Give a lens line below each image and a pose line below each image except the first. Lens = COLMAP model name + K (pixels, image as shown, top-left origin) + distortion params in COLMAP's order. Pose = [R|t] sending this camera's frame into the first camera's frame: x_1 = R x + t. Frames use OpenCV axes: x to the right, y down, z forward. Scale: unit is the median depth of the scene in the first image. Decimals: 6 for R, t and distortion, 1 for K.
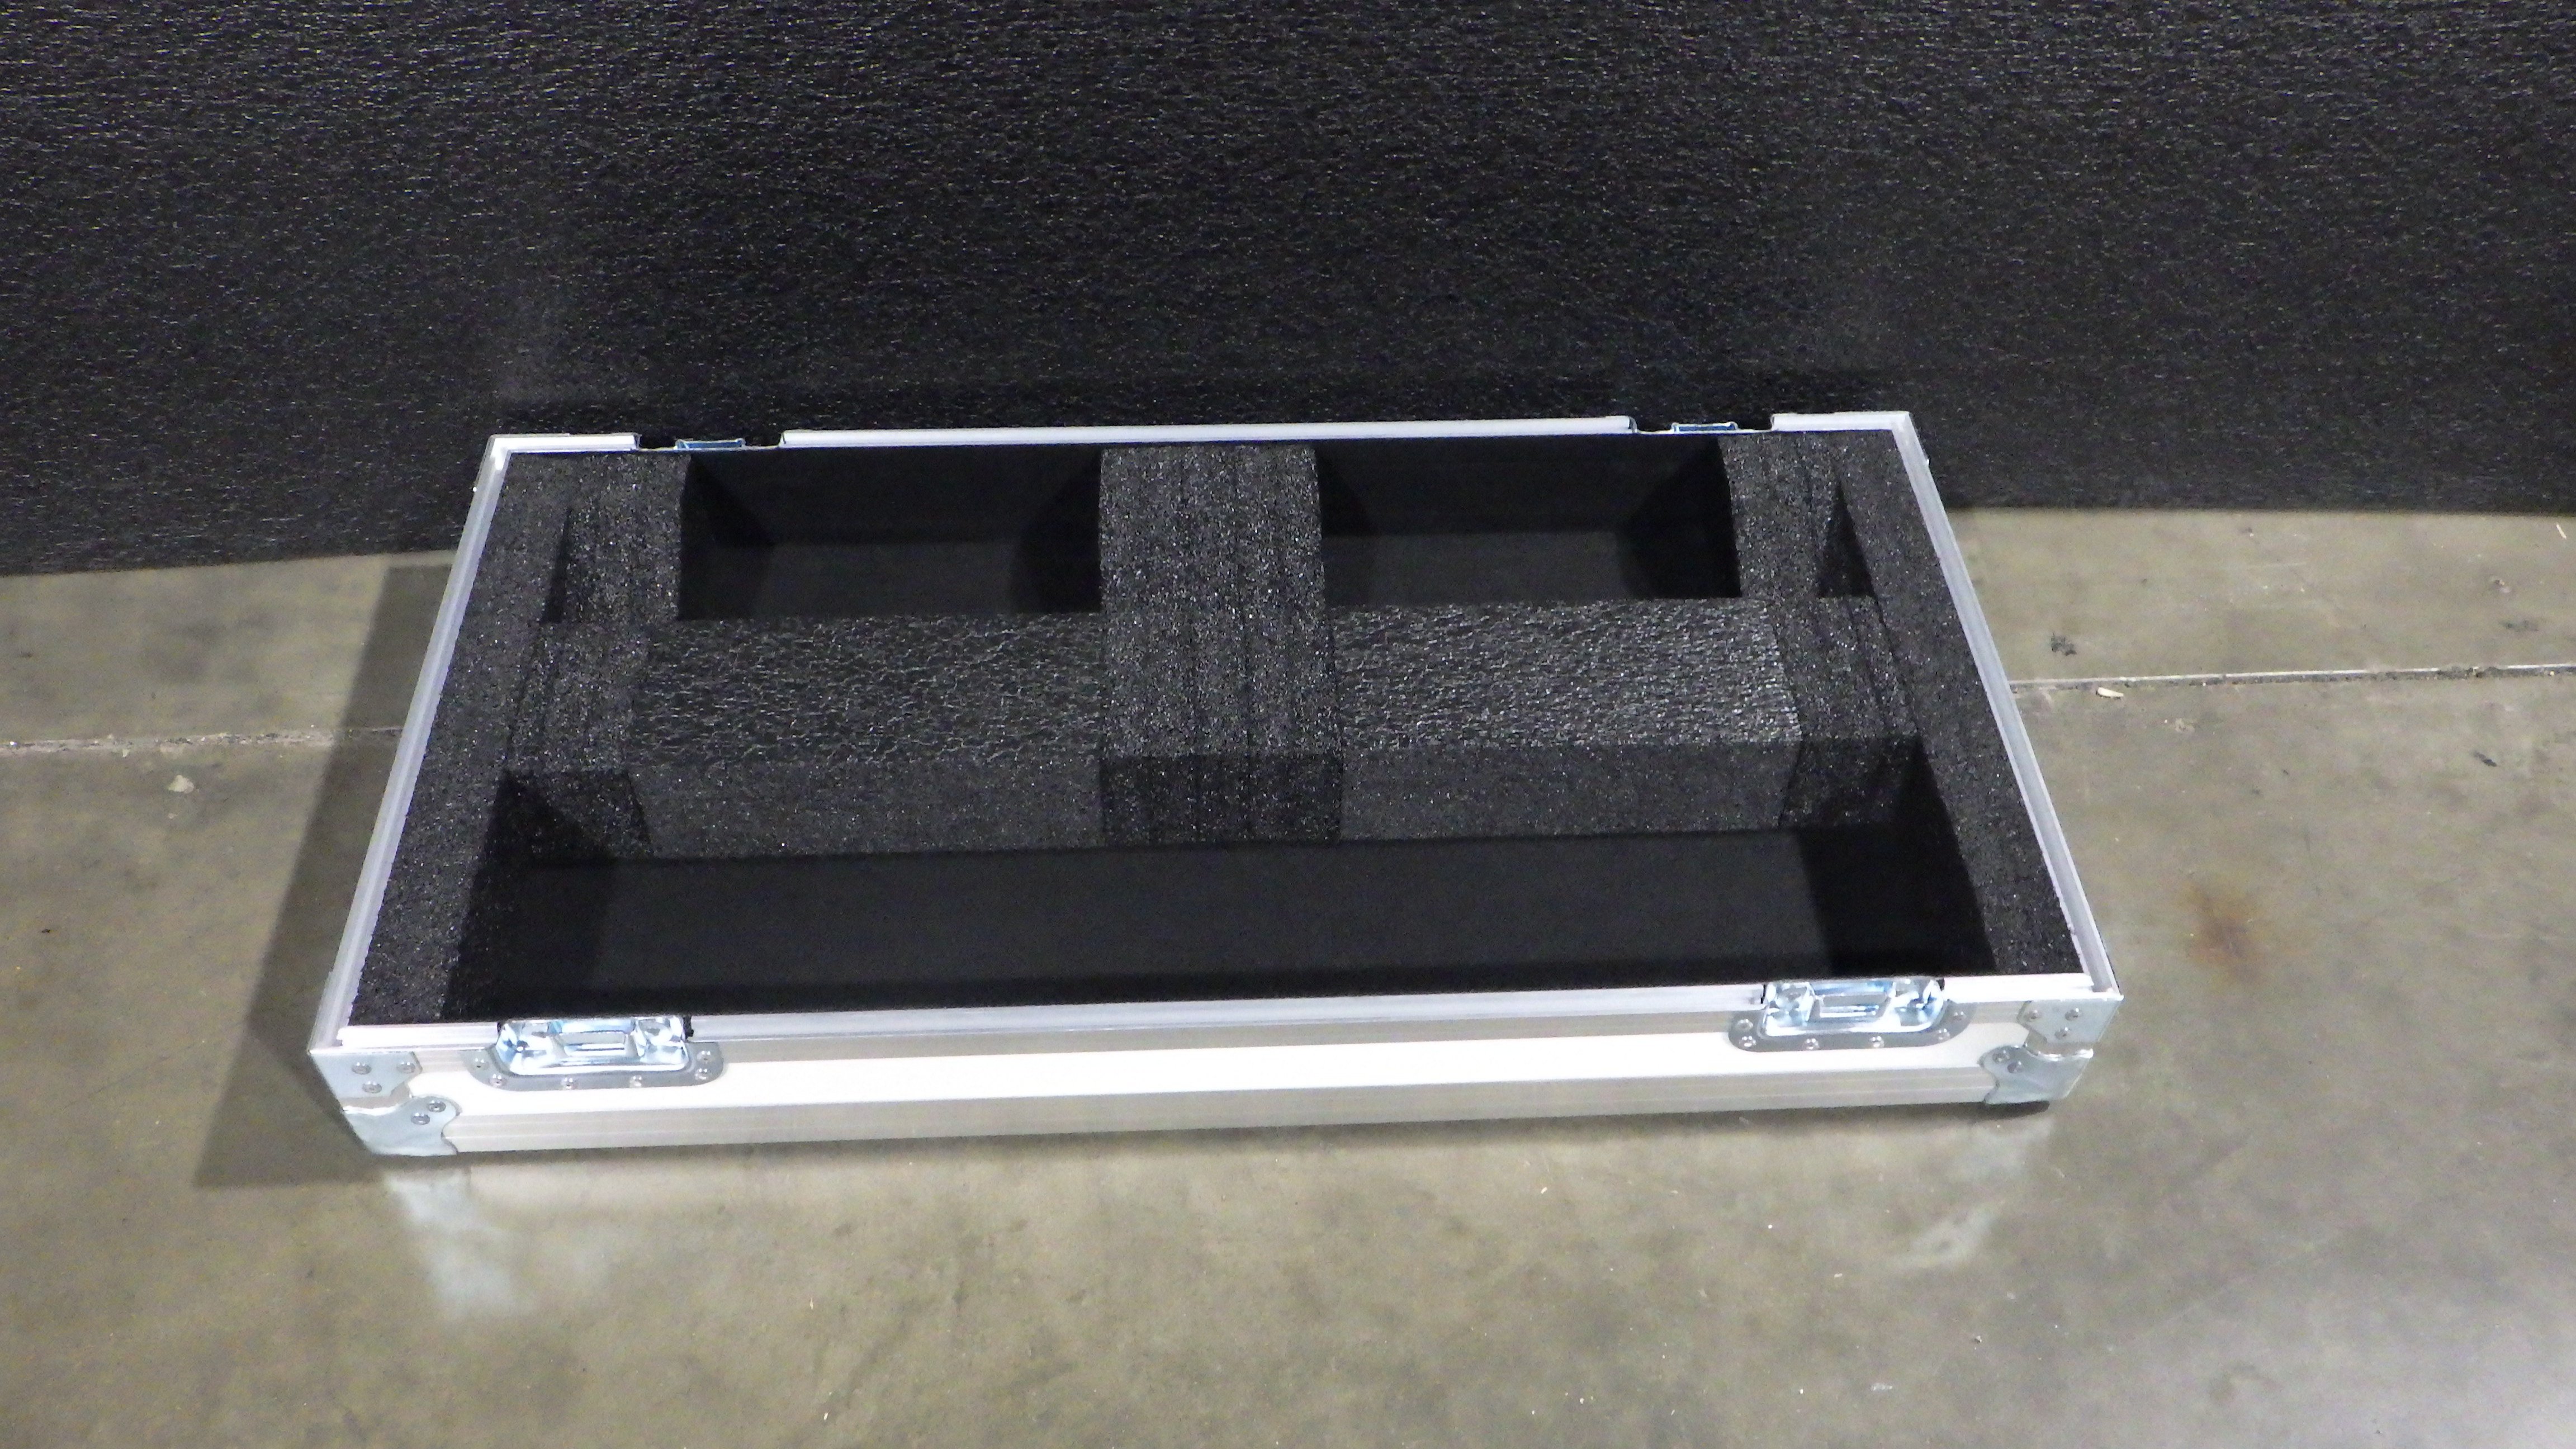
lens RADIAL K [[2155.7, 0, 1290.5], [0, 2155.7, 697.2], [0, 0, 1]] dist [-0.002278, -0.000486]
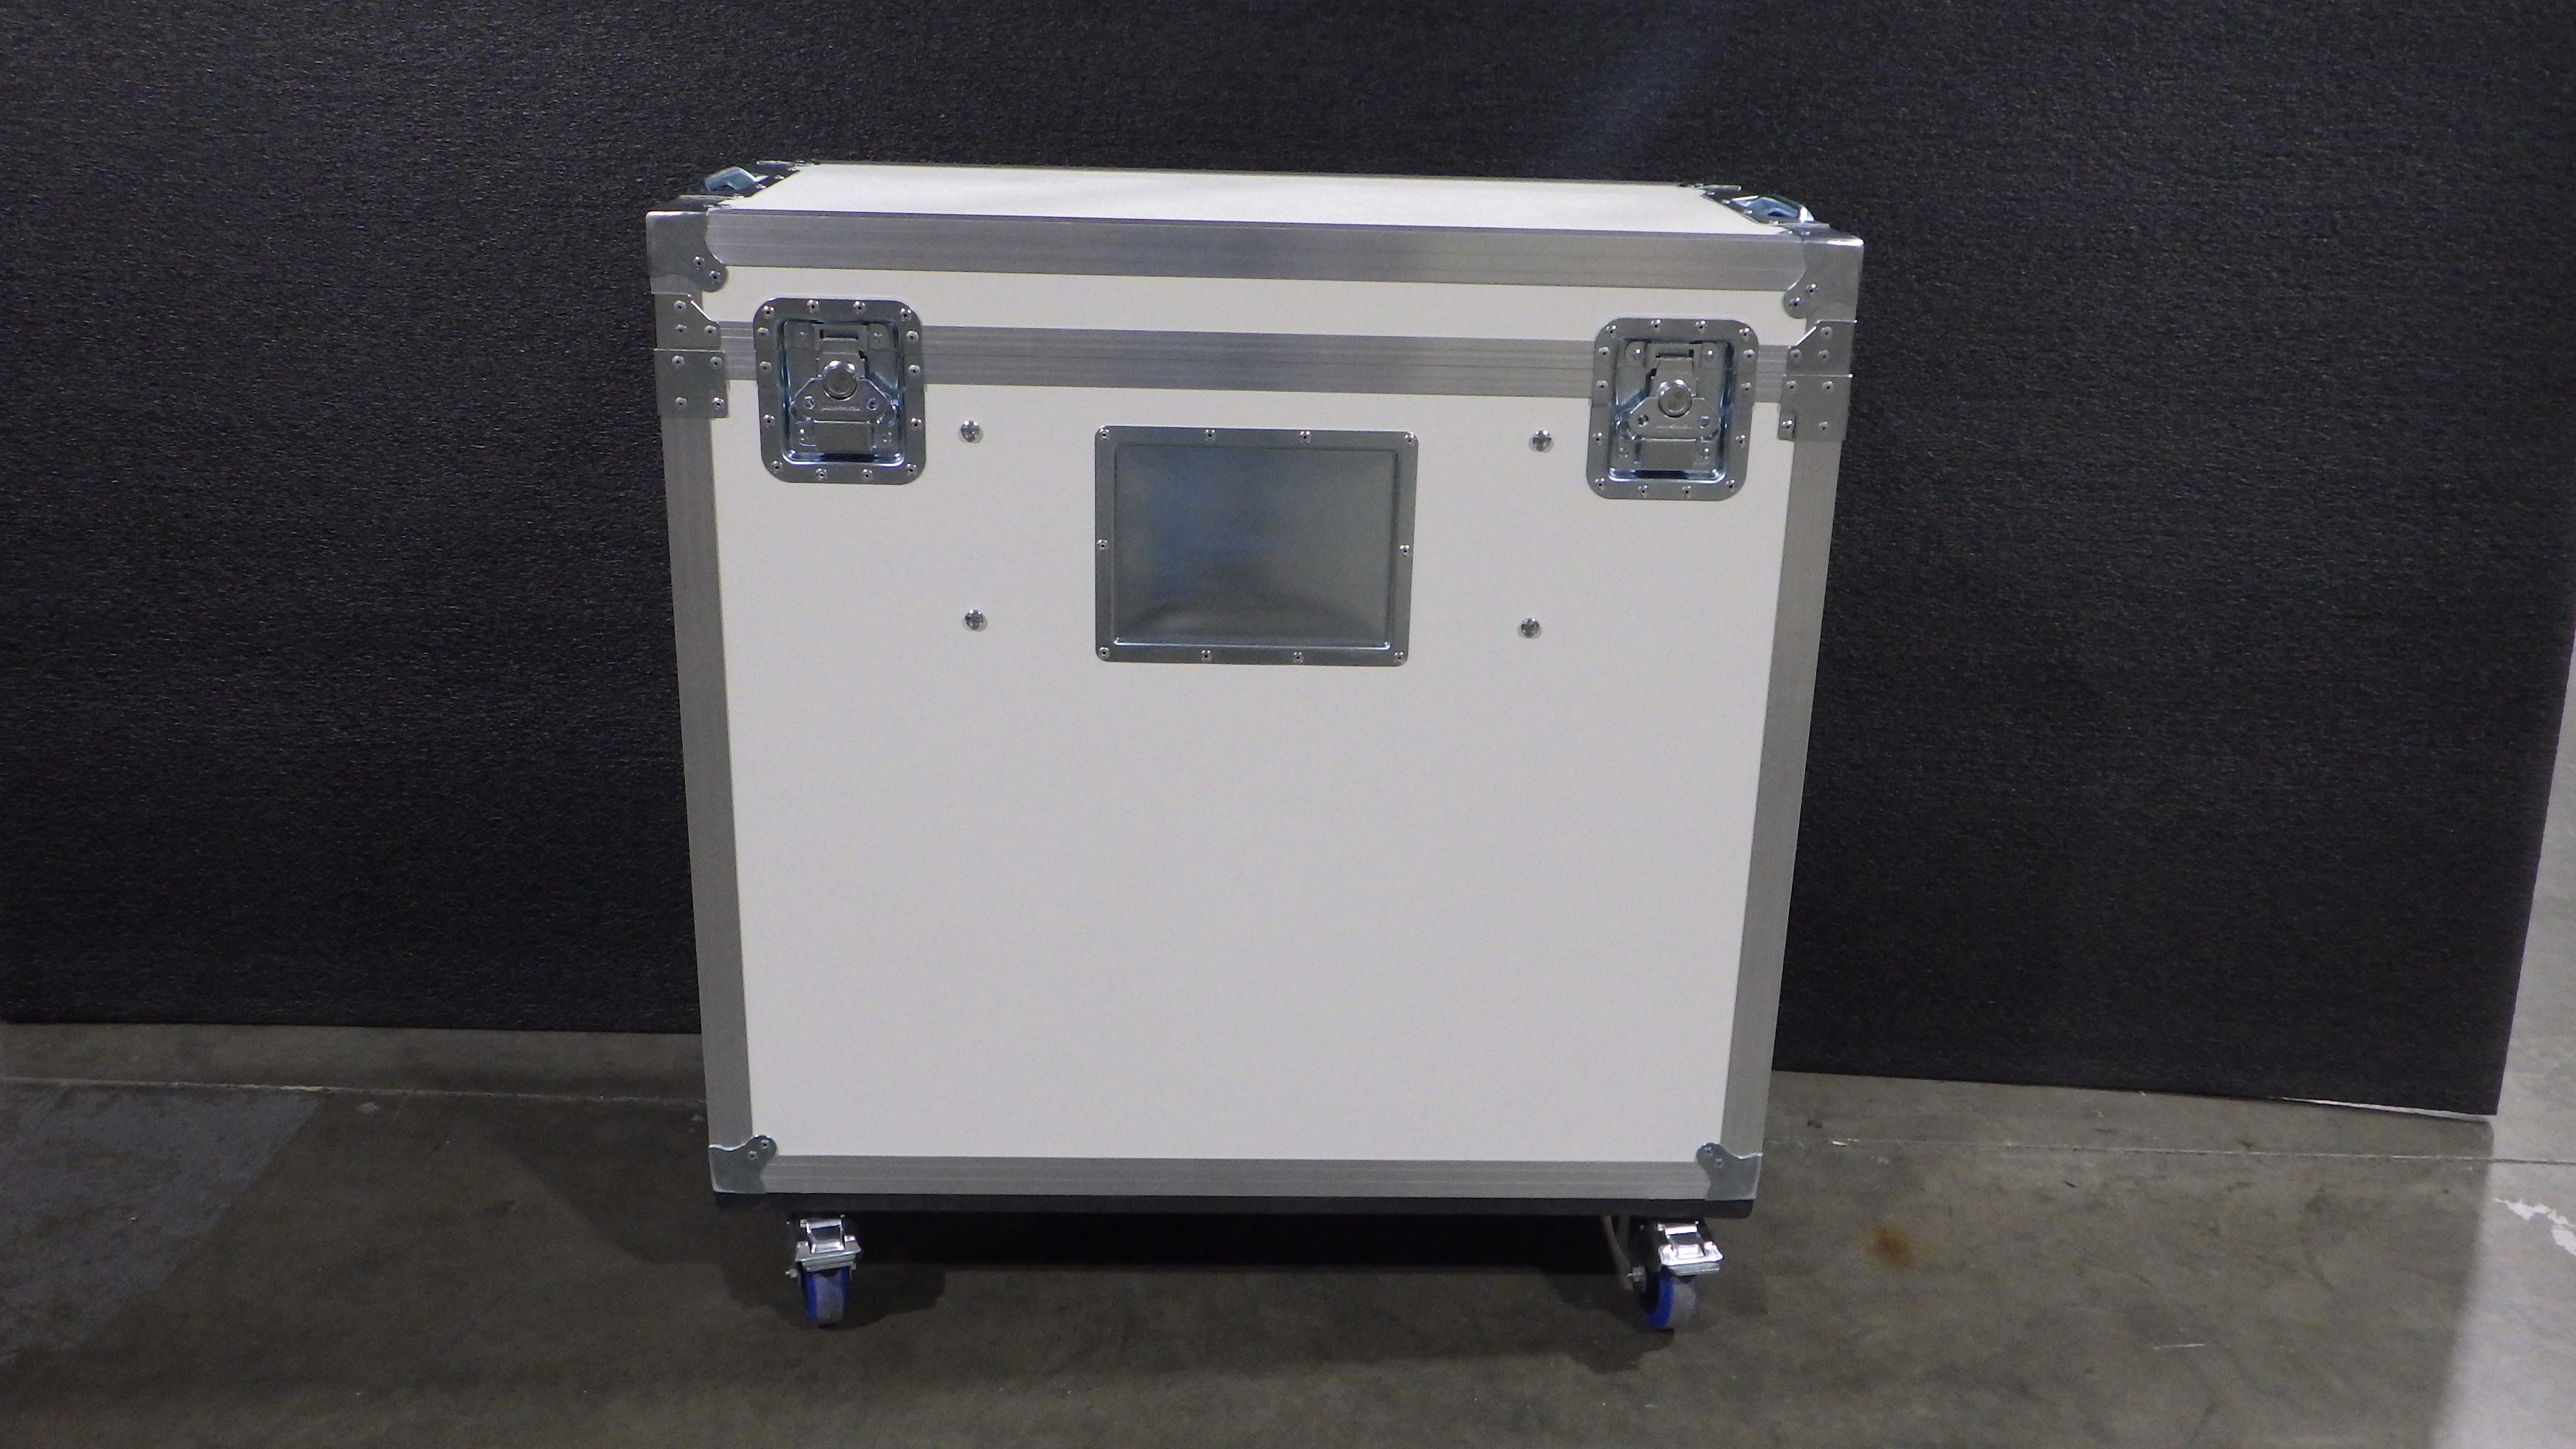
lens RADIAL K [[2155.7, 0, 1285.0], [0, 2155.7, 687.8], [0, 0, 1]] dist [-0.002278, -0.000486]
pose [[0.996738, 0.030721, -0.074626, 0.075798], [-0.063727, 0.866968, -0.494272, 0.566185], [0.049514, 0.497415, 0.866098, -0.649650]]
